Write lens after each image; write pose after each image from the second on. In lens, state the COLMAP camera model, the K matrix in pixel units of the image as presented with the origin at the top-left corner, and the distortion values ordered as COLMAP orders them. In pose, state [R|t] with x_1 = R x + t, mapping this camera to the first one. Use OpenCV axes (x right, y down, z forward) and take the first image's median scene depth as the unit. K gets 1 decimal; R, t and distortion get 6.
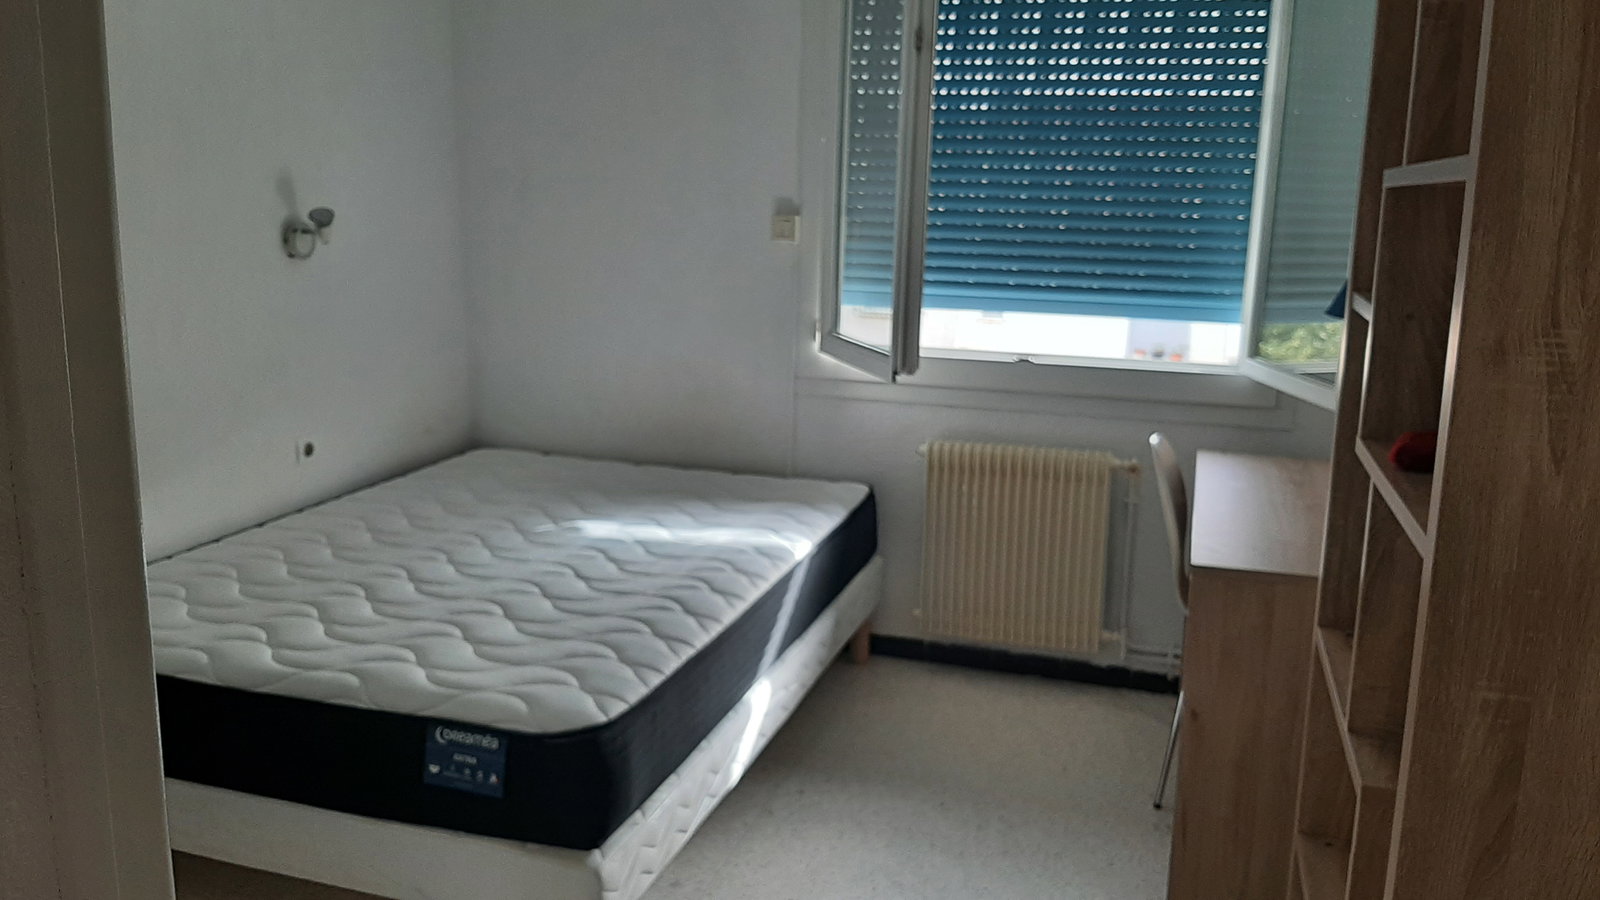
lens RADIAL K [[1291.9, 0, 815.0], [0, 1291.9, 449.3], [0, 0, 1]] dist [0.139941, -0.287978]
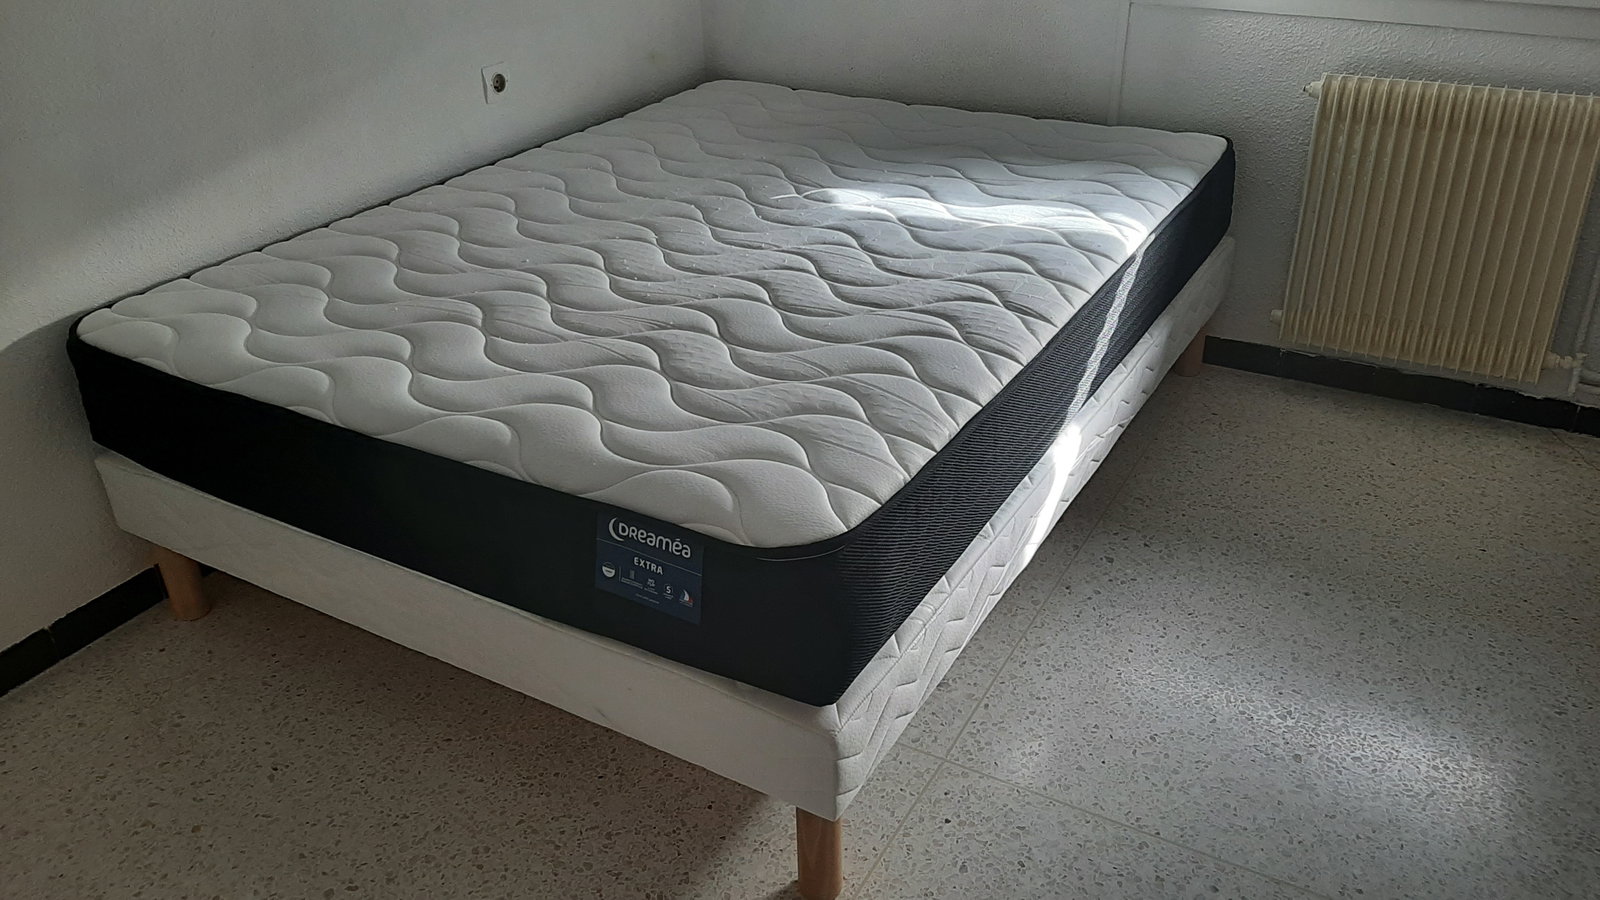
lens RADIAL K [[1291.9, 0, 815.0], [0, 1291.9, 449.3], [0, 0, 1]] dist [0.139941, -0.287978]
pose [[0.977864, 0.064174, -0.199157, -0.031124], [-0.005330, 0.959138, 0.282889, -0.013394], [0.209173, -0.275566, 0.938248, 0.261852]]
